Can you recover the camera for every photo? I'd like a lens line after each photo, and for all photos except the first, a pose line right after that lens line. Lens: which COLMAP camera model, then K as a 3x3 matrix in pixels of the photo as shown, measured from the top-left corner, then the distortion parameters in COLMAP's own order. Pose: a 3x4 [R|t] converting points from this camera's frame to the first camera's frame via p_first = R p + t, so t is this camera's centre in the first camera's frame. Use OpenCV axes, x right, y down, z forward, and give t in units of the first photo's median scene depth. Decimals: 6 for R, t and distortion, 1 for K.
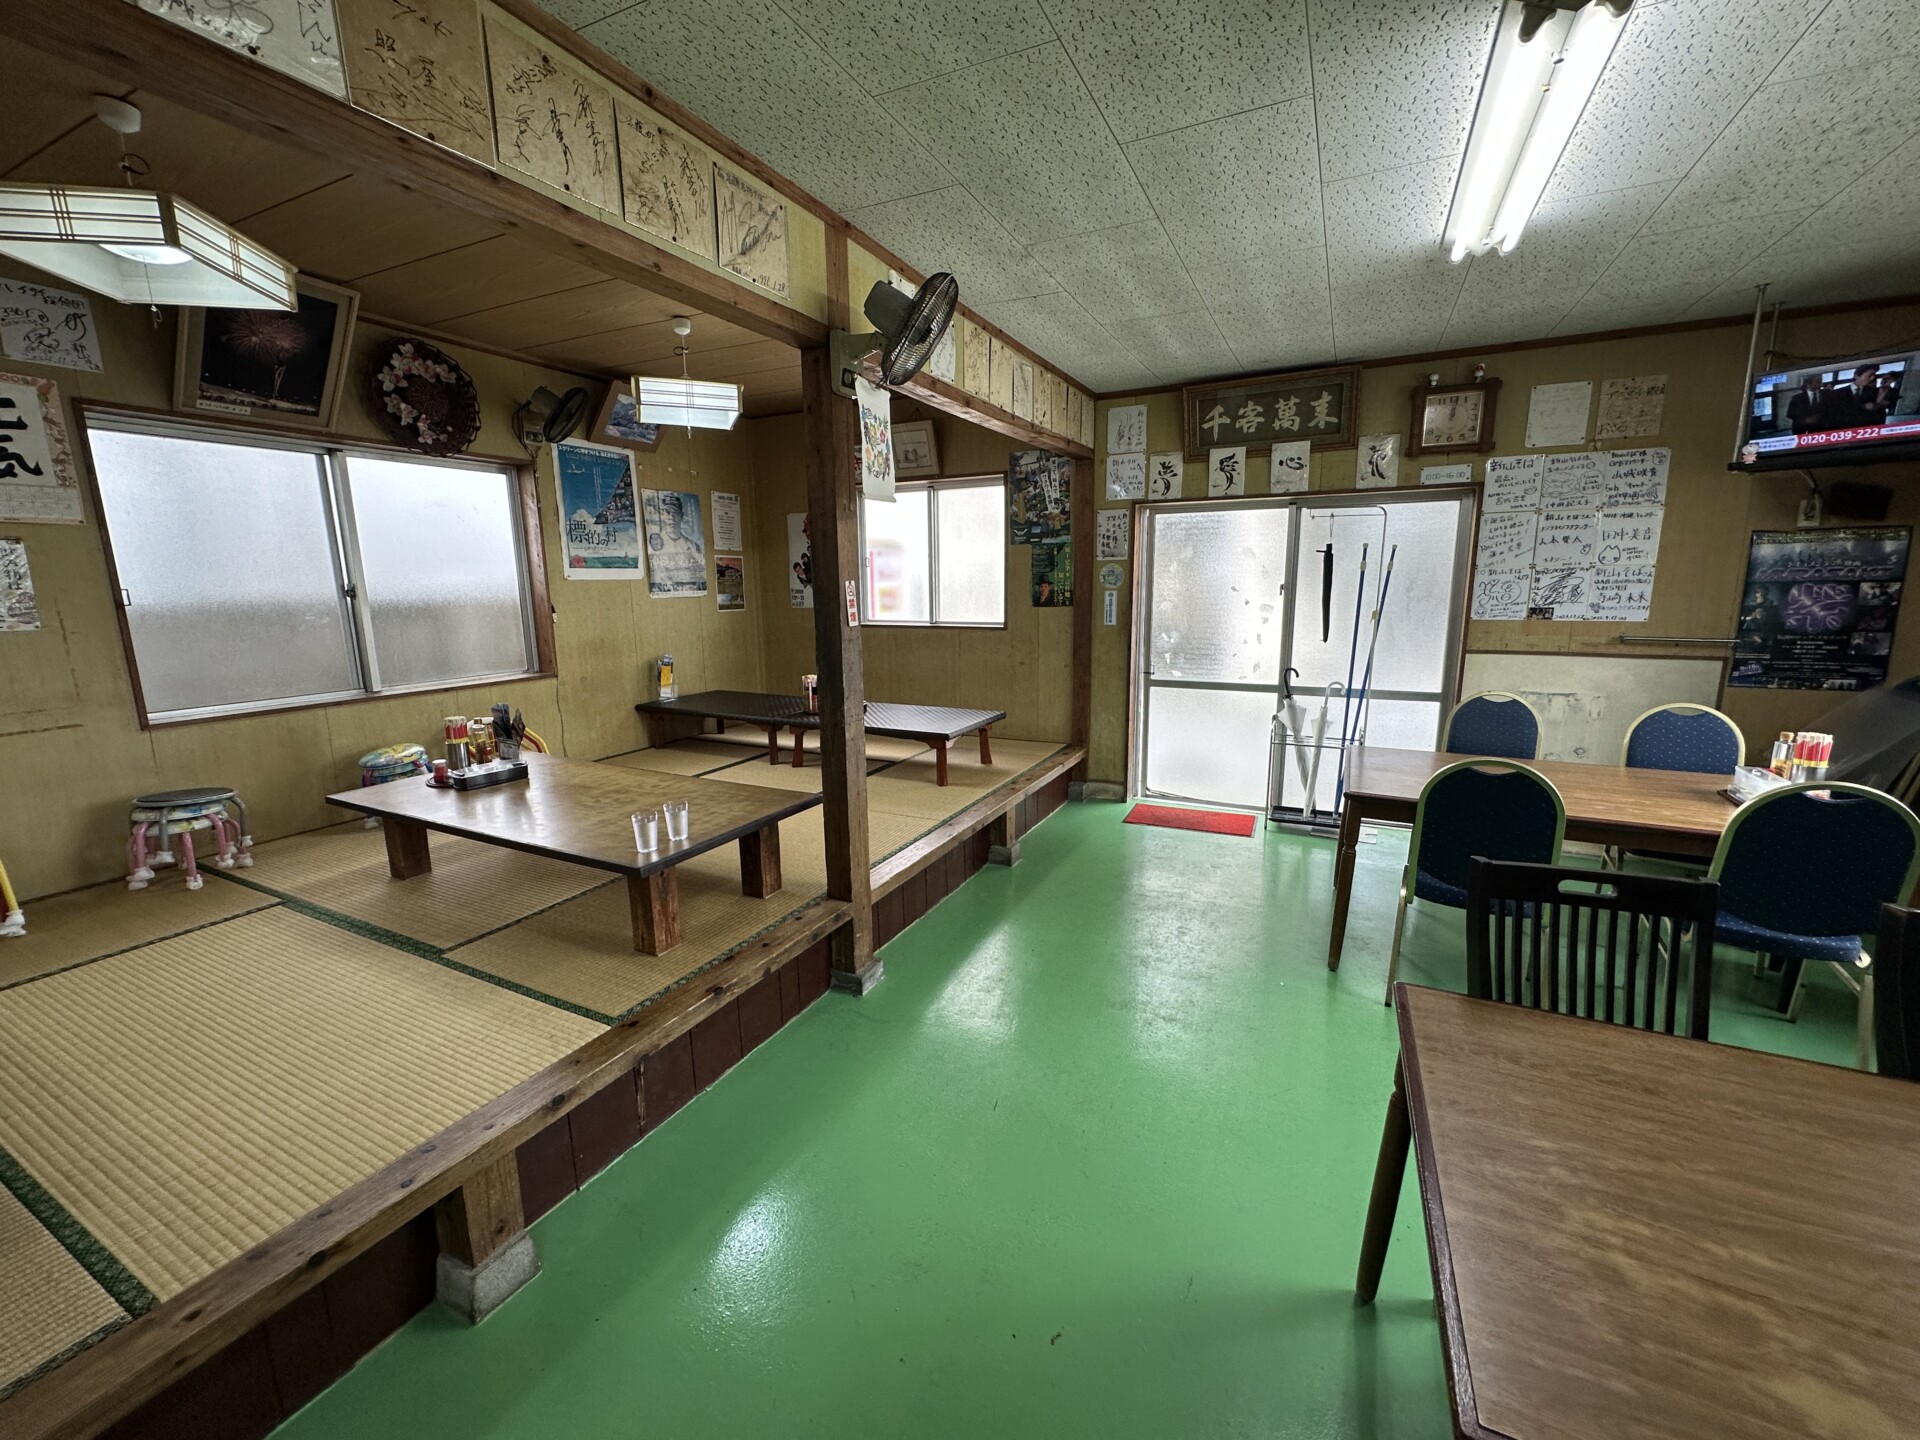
lens RADIAL K [[766.6, 0, 958.8], [0, 766.6, 719.1], [0, 0, 1]] dist [-0.000473, 0.000006]
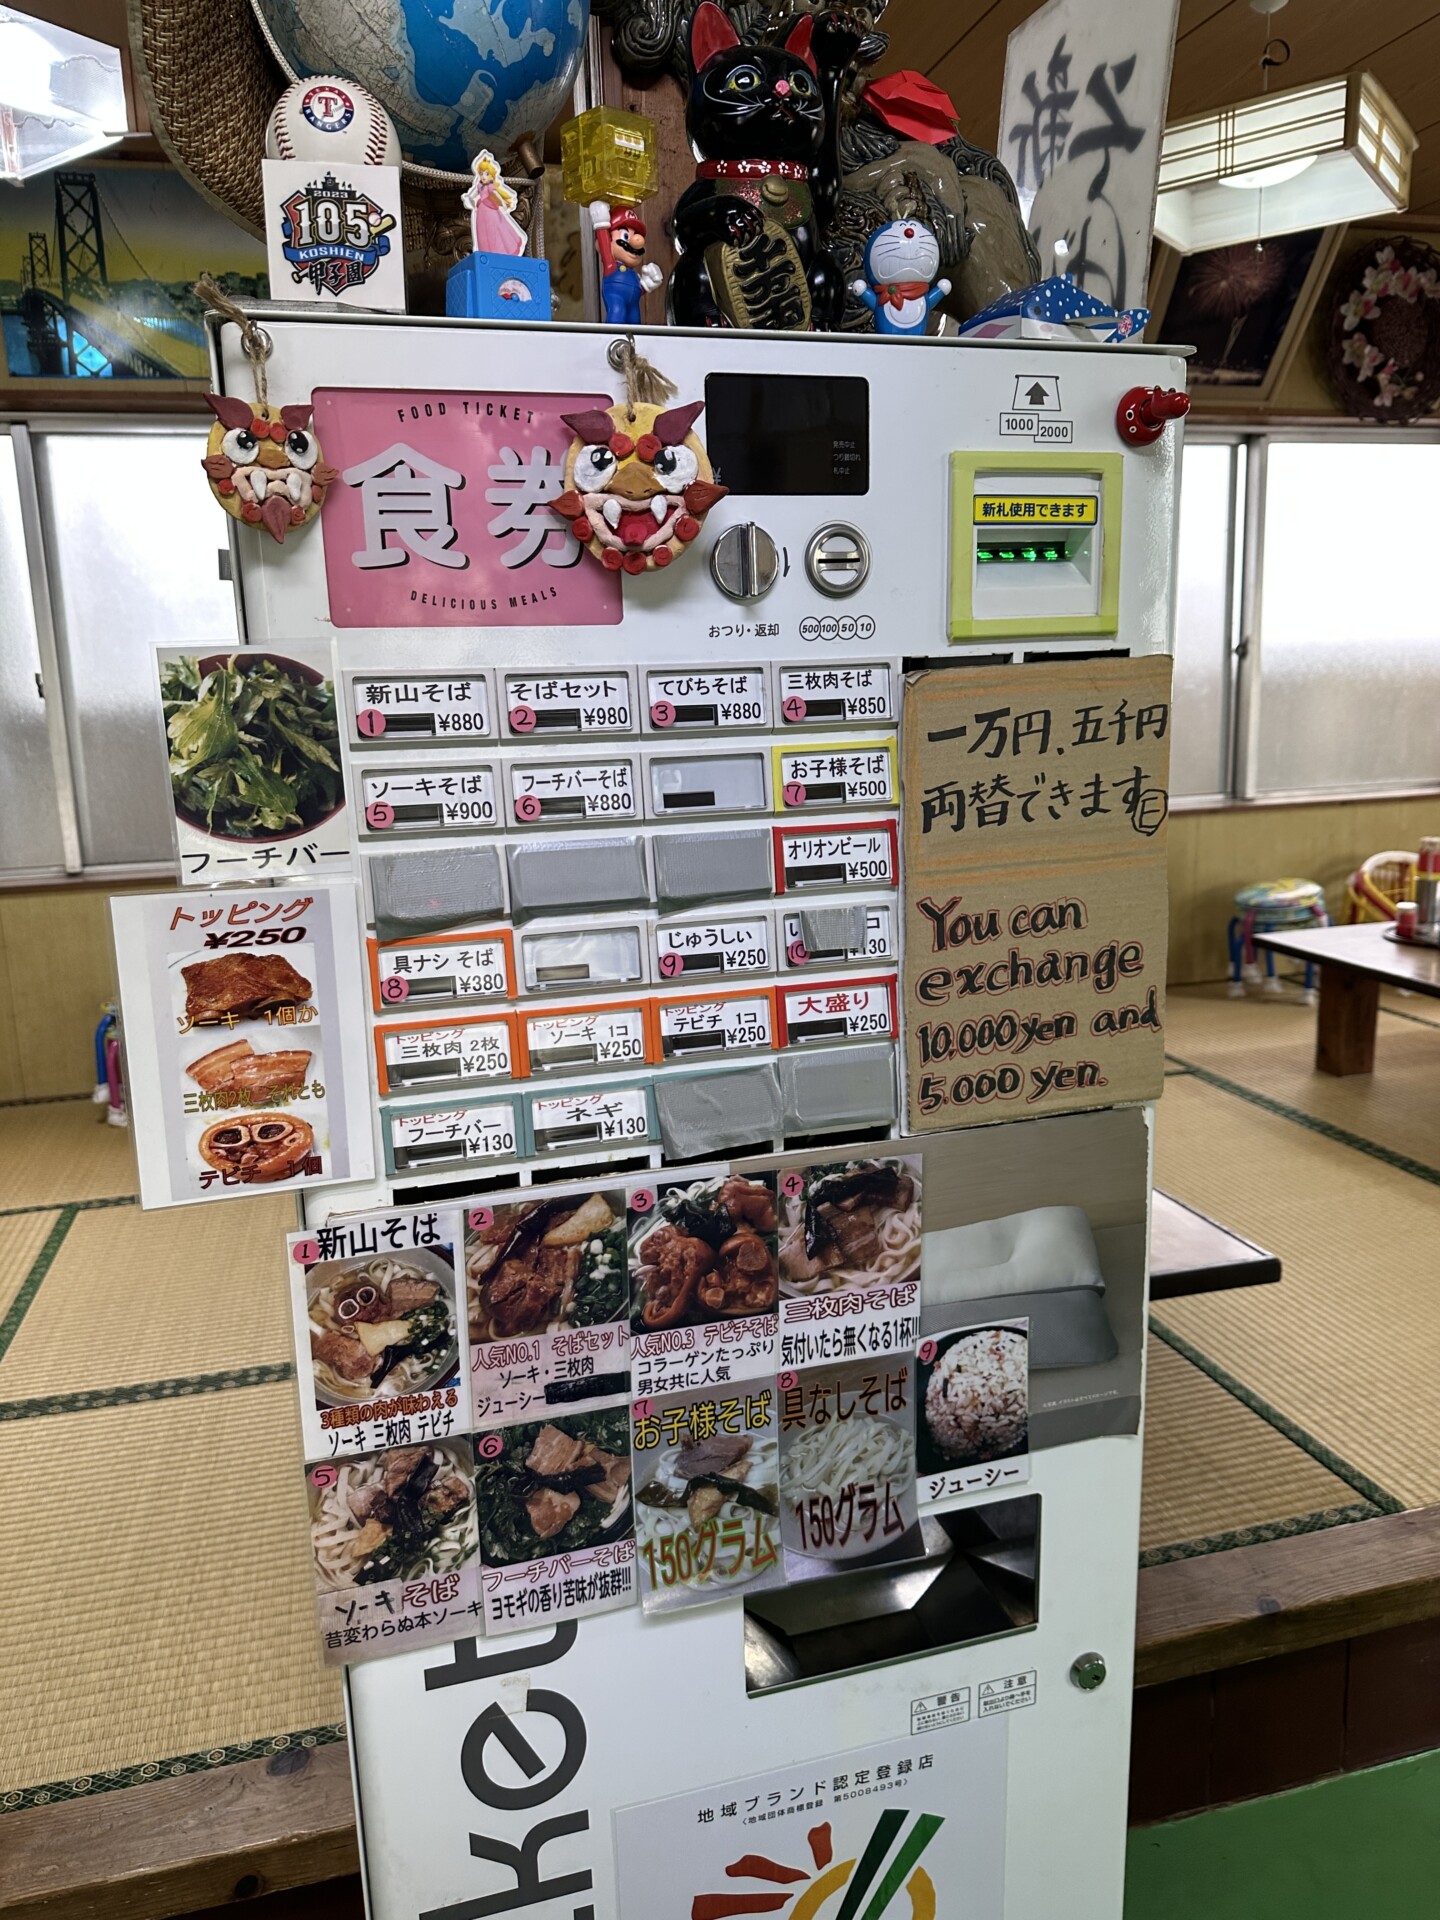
lens RADIAL K [[1381.9, 0, 720.2], [0, 1381.9, 960.6], [0, 0, 1]] dist [-0.002085, -0.006254]
pose [[0.671679, 0.133781, -0.728663, -0.185748], [-0.106244, 0.990788, 0.083971, 0.055013], [0.733184, 0.021014, 0.679705, -0.162708]]
